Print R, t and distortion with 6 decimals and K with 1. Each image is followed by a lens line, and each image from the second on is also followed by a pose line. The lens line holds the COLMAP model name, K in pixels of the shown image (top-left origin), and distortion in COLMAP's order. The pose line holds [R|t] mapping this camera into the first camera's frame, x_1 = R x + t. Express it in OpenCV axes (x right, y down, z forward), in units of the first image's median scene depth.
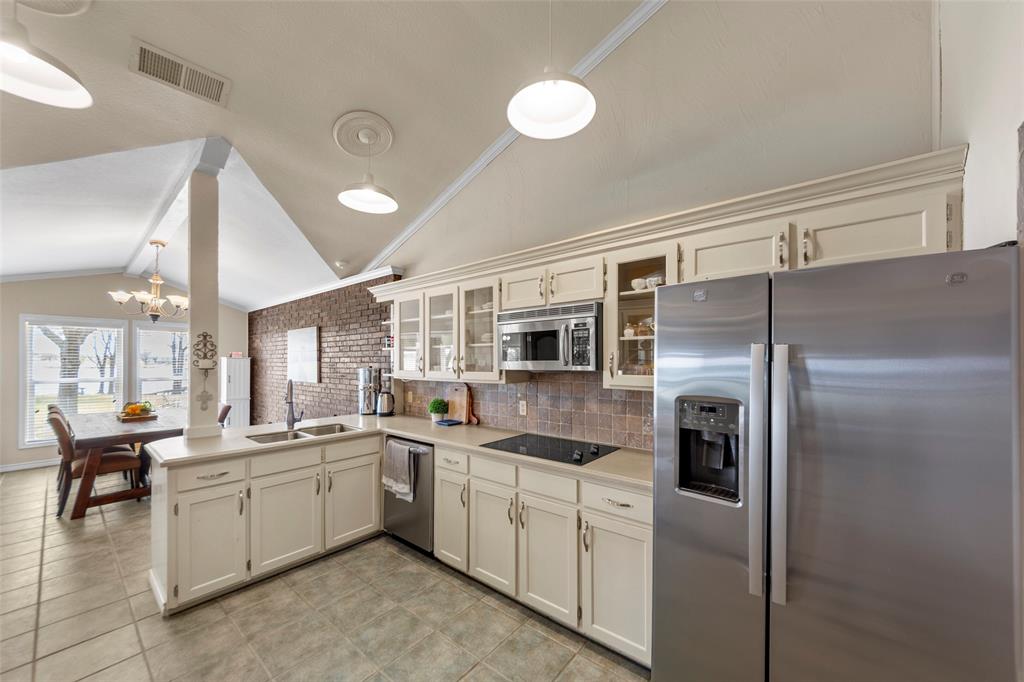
lens RADIAL K [[373.5, 0, 512.8], [0, 373.5, 358.7], [0, 0, 1]] dist [-0.000606, -0.000218]
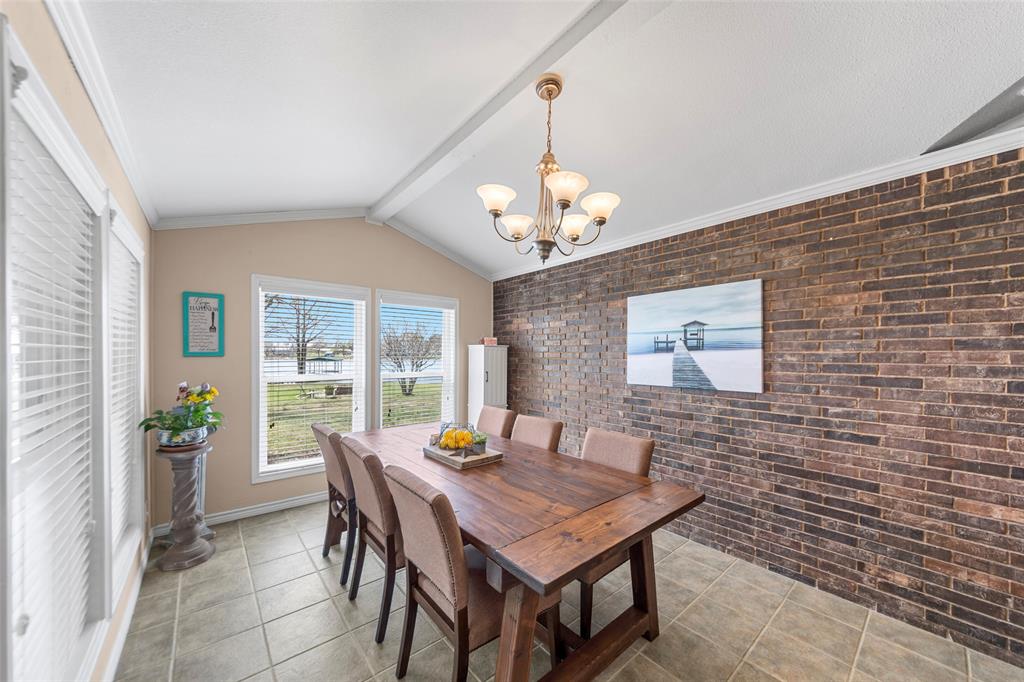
lens RADIAL K [[367.1, 0, 516.9], [0, 367.1, 355.5], [0, 0, 1]] dist [-0.000633, -0.000112]
pose [[0.983688, 0.005272, -0.179806, -1.391062], [-0.003731, 0.999953, 0.008905, 0.022775], [0.179845, -0.008089, 0.983662, 0.843131]]
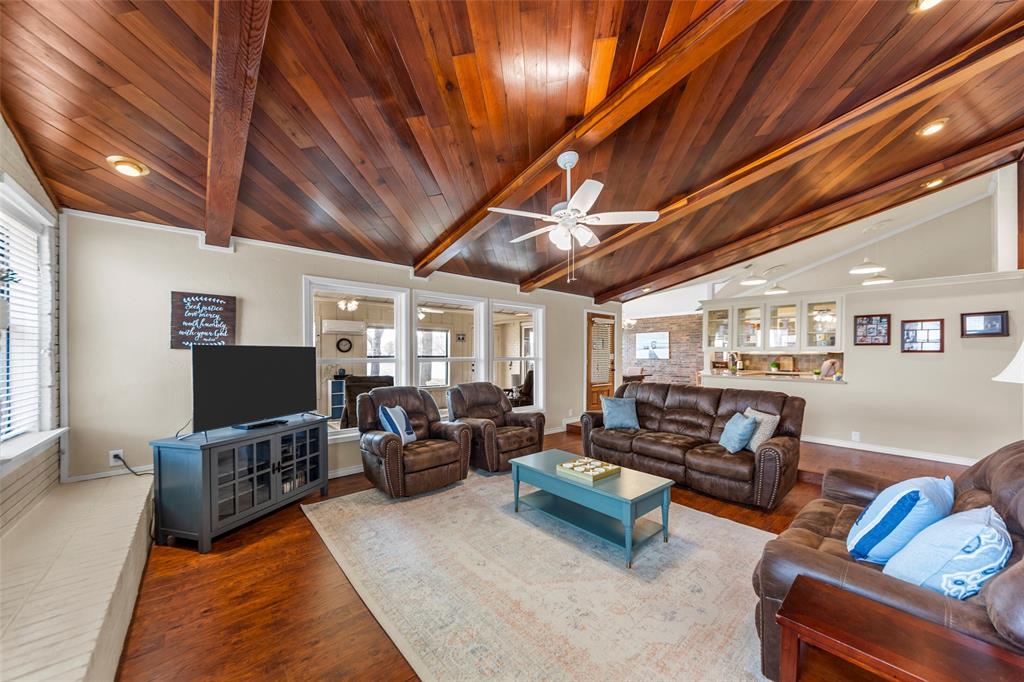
lens RADIAL K [[367.1, 0, 516.9], [0, 367.1, 355.5], [0, 0, 1]] dist [-0.000633, -0.000112]
pose [[0.985995, 0.001246, -0.166768, -1.878846], [0.000407, 0.999951, 0.009877, 0.047640], [0.166772, -0.009806, 0.985947, -2.178263]]
